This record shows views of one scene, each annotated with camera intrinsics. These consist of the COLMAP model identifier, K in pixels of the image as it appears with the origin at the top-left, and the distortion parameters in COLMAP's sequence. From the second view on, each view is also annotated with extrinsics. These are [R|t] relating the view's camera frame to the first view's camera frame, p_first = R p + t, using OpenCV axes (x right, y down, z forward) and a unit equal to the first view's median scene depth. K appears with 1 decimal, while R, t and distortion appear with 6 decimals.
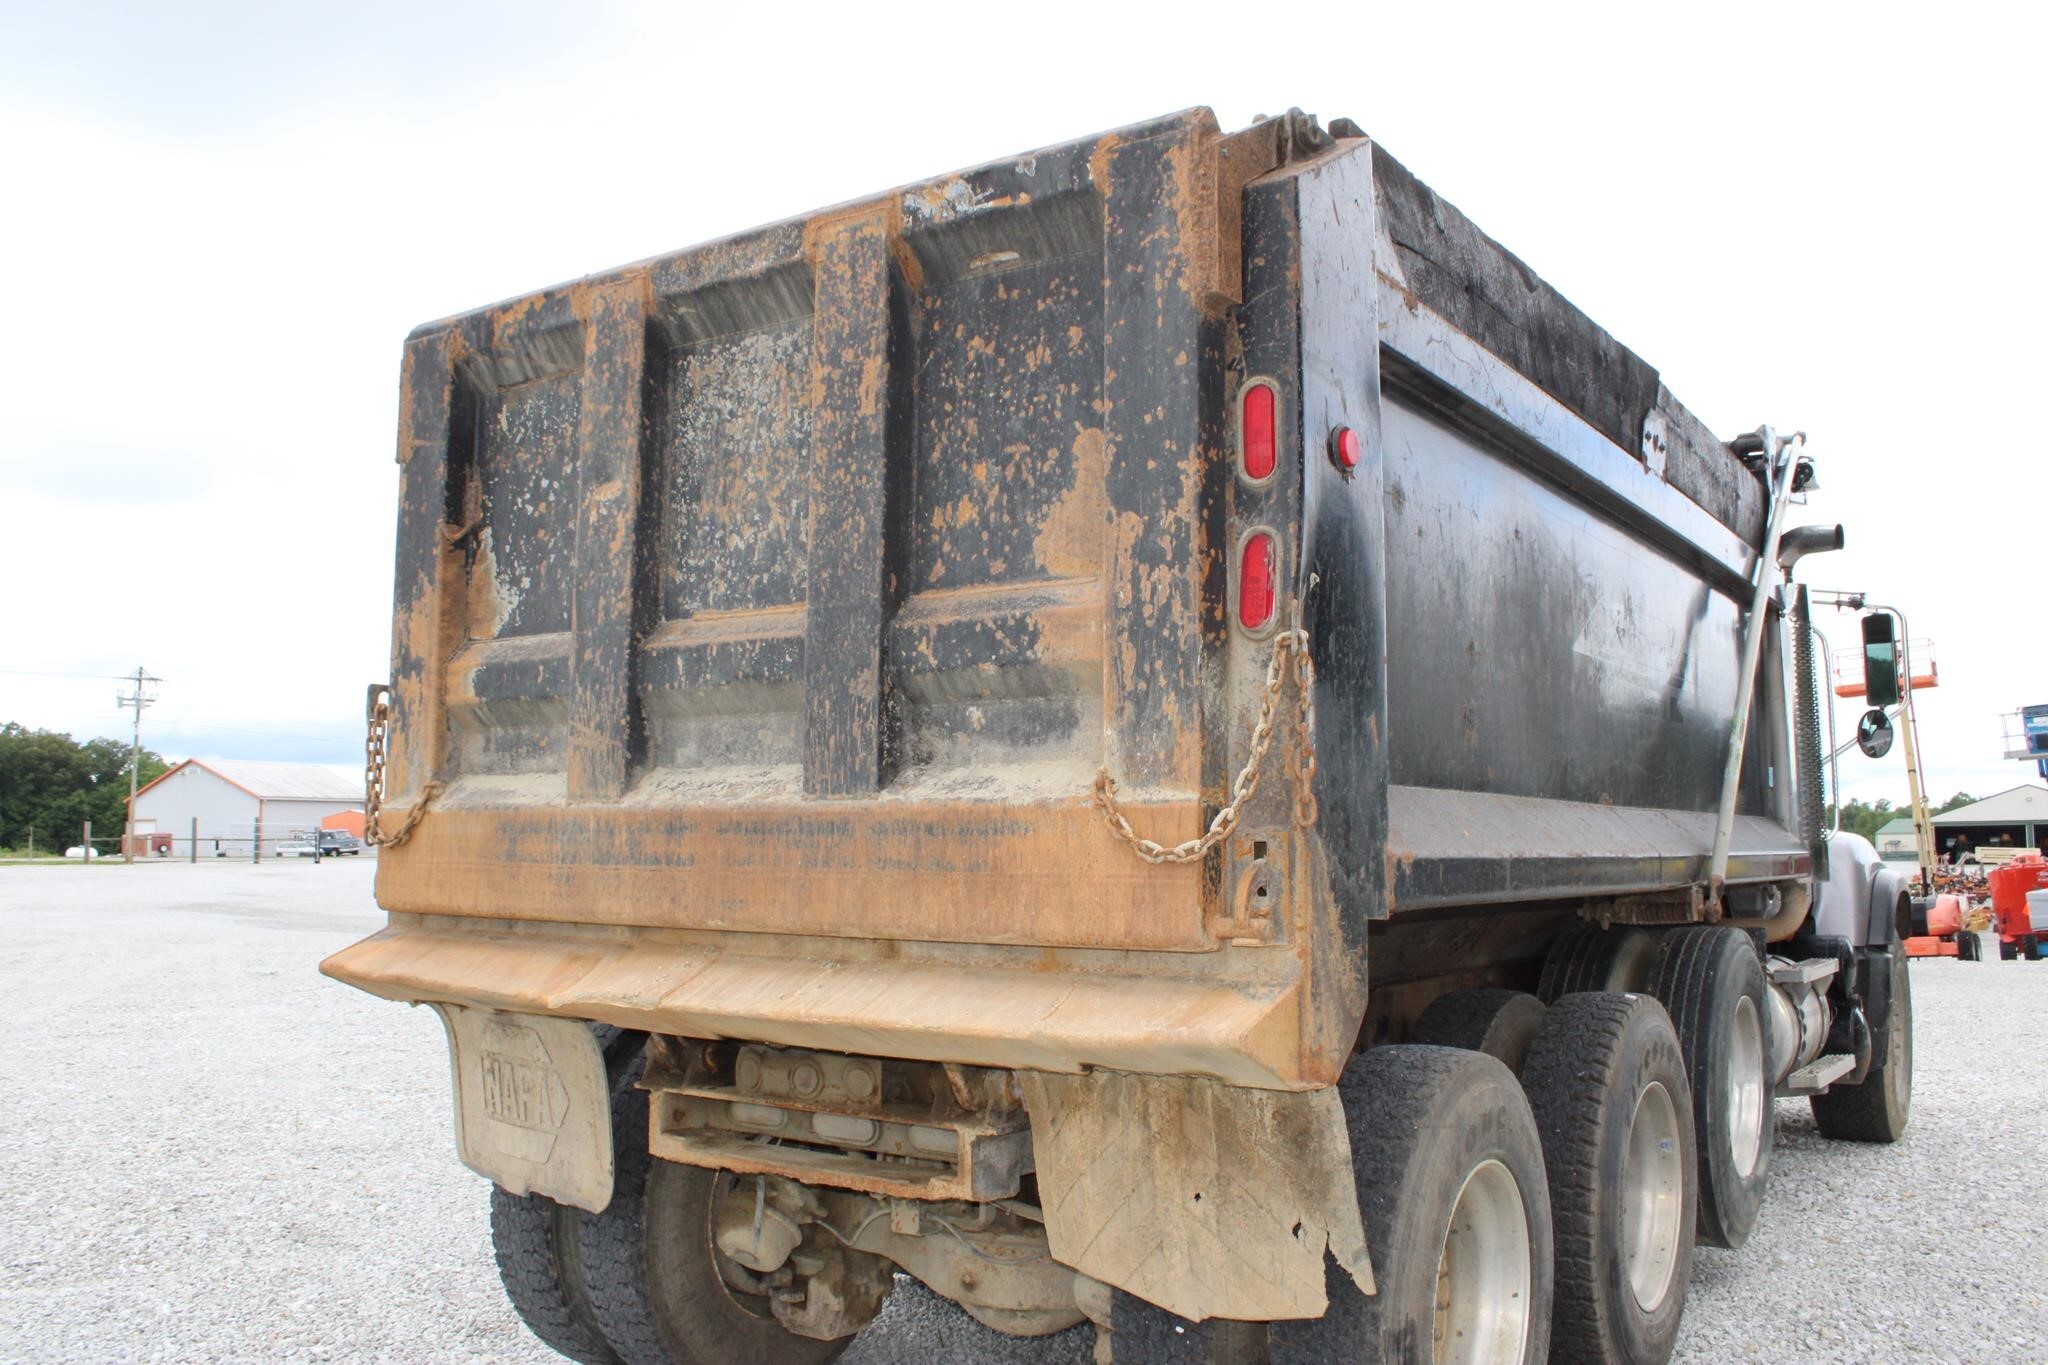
lens RADIAL K [[1726.5, 0, 1024.8], [0, 1726.5, 690.1], [0, 0, 1]] dist [-0.167693, 0.158842]
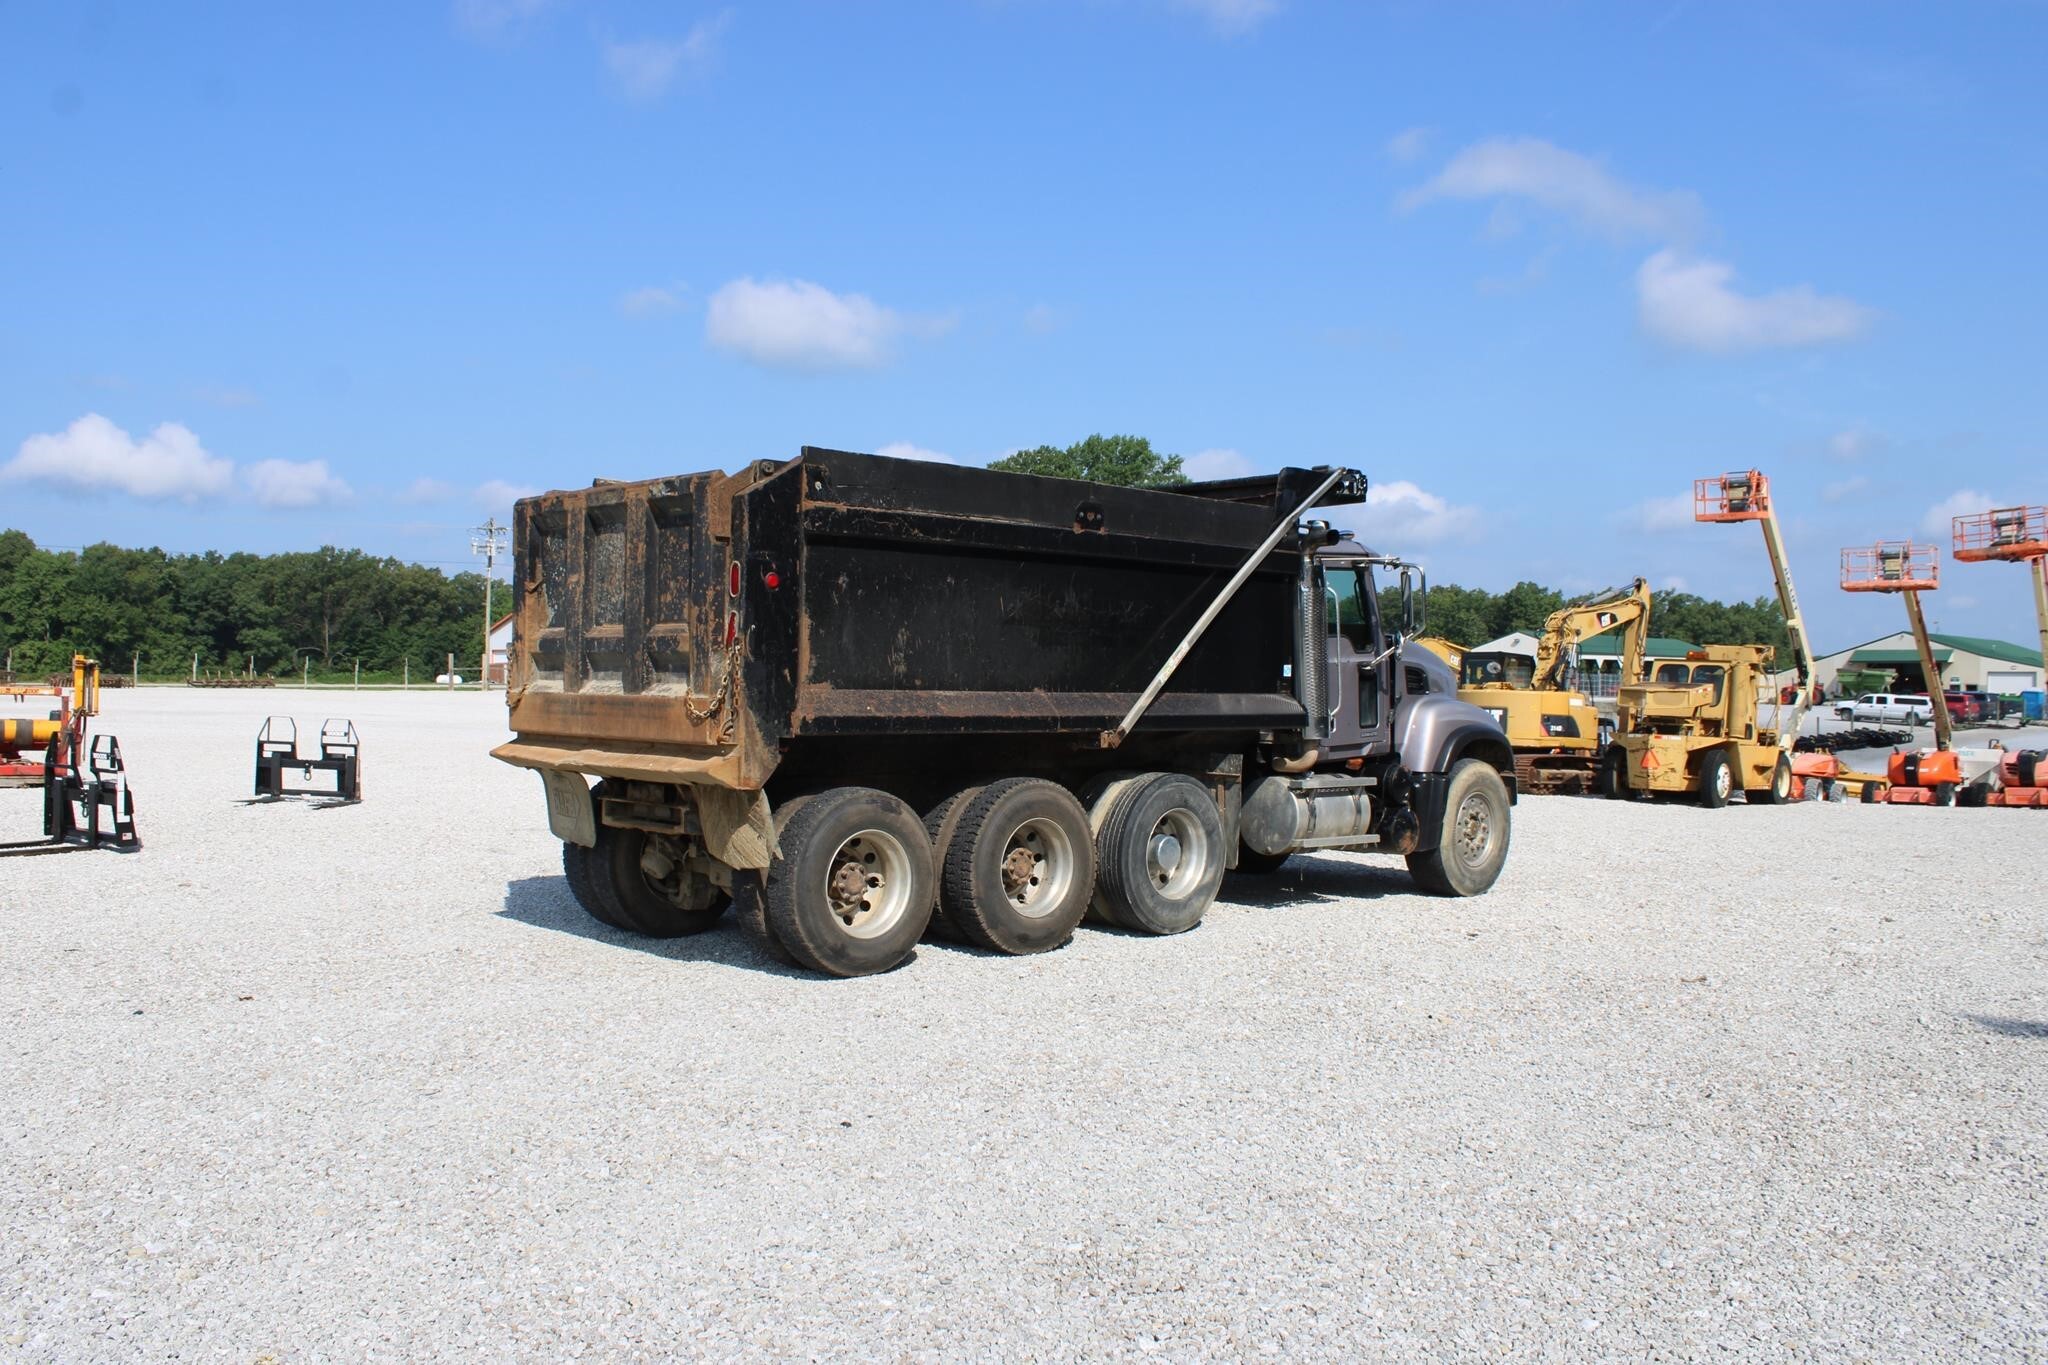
lens RADIAL K [[1719.9, 0, 1022.8], [0, 1719.9, 671.8], [0, 0, 1]] dist [-0.085137, 0.017430]
pose [[0.981545, 0.005945, -0.191137, 0.999089], [0.011548, 0.995850, 0.090275, -0.208941], [0.190880, -0.090817, 0.977403, -1.567519]]
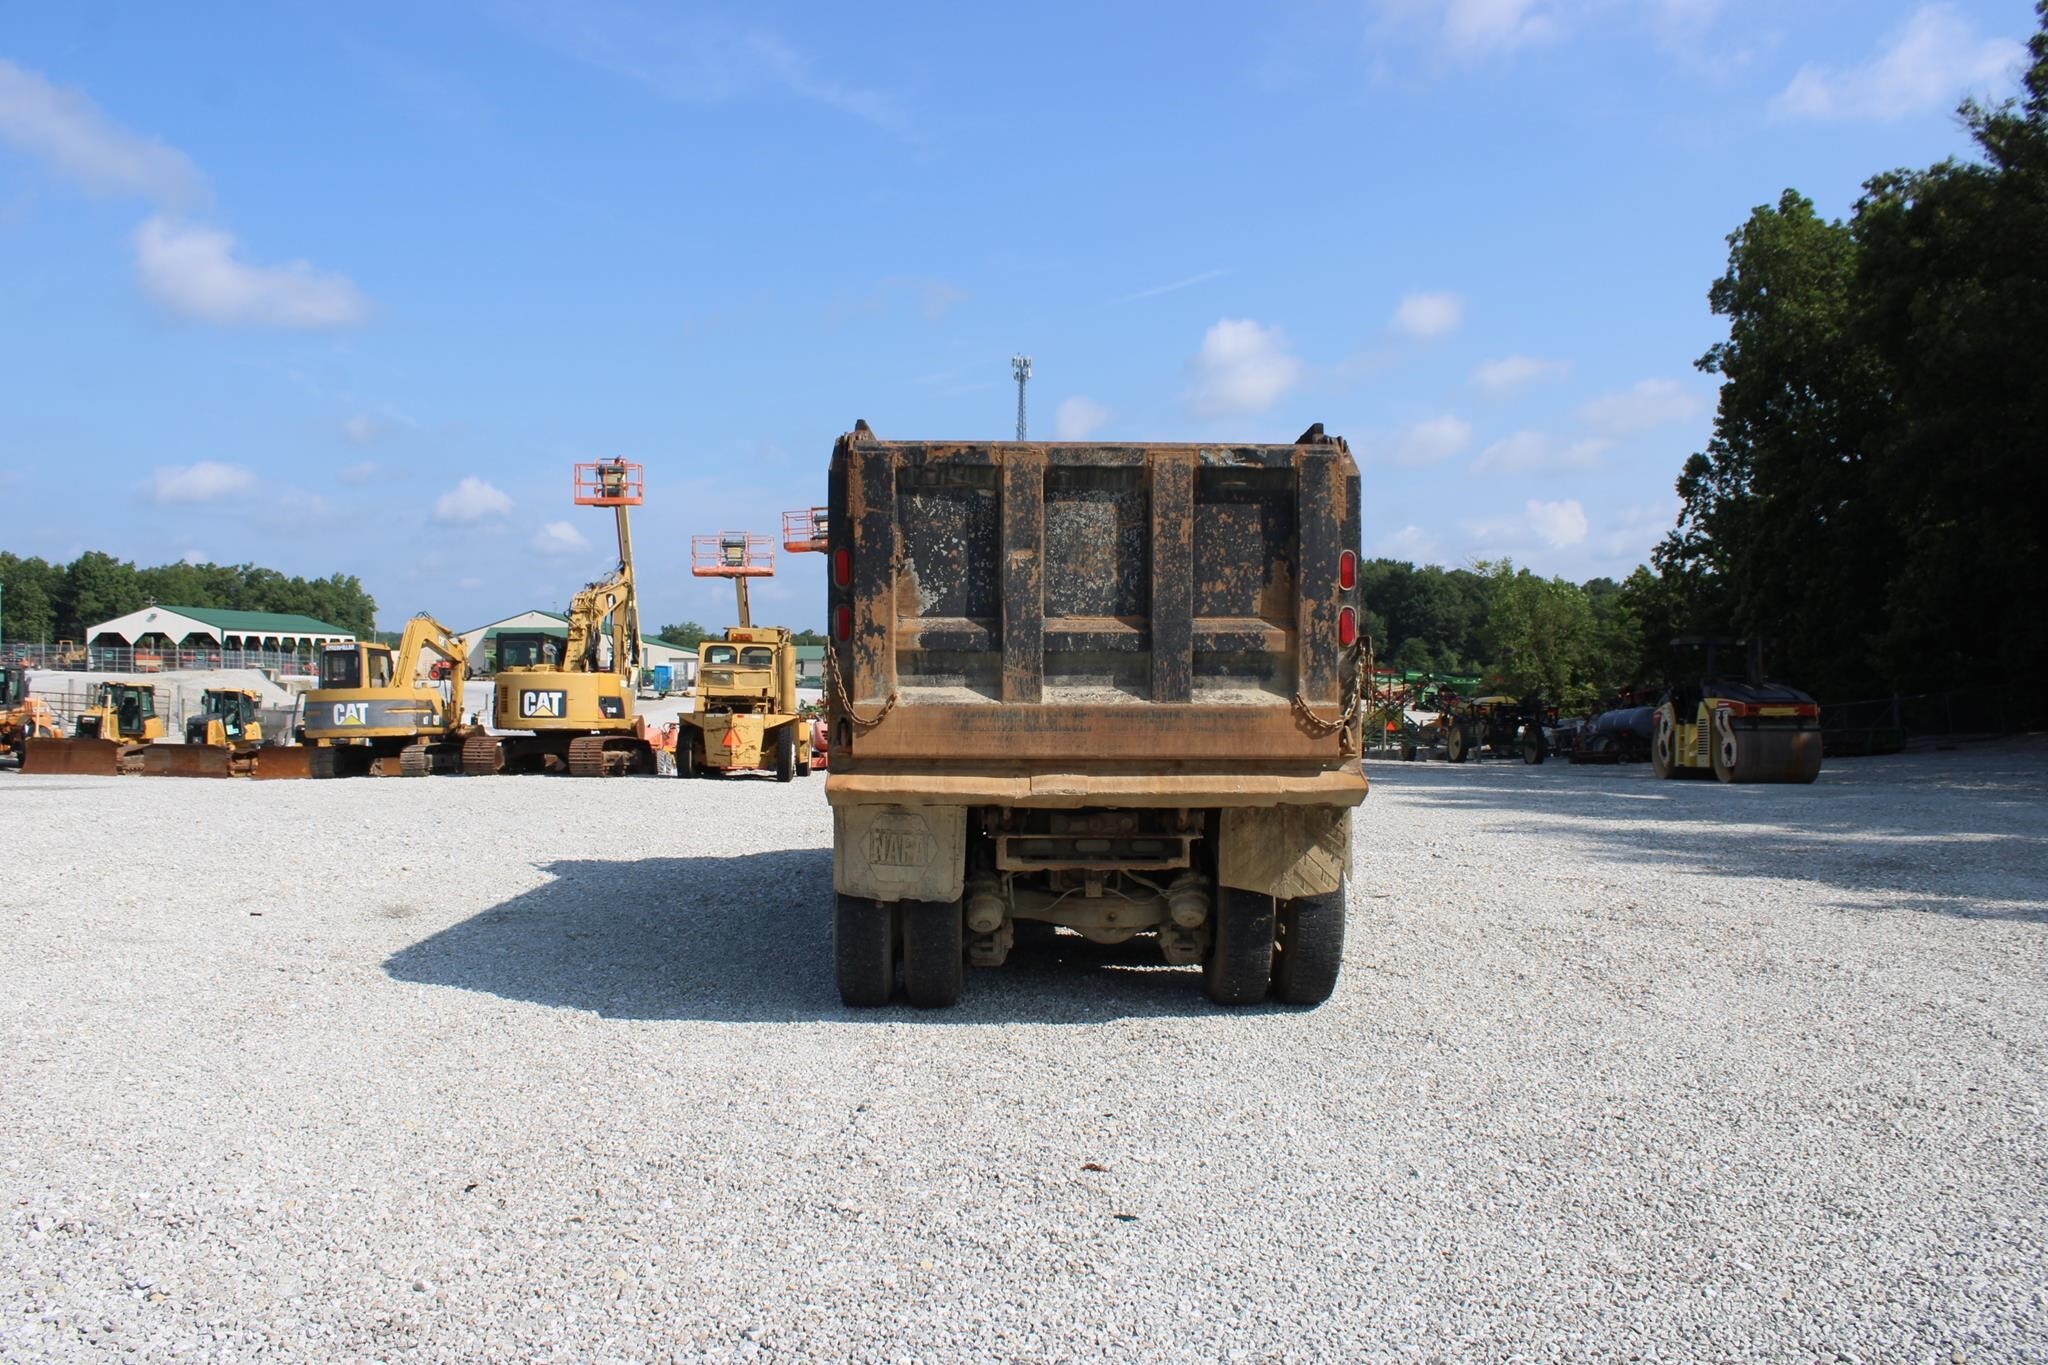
lens RADIAL K [[1719.9, 0, 1022.8], [0, 1719.9, 671.8], [0, 0, 1]] dist [-0.085137, 0.017430]
pose [[0.802133, -0.007107, 0.597103, -1.545942], [-0.054894, 0.994818, 0.085584, -0.158233], [-0.594617, -0.101427, 0.797586, -0.722317]]
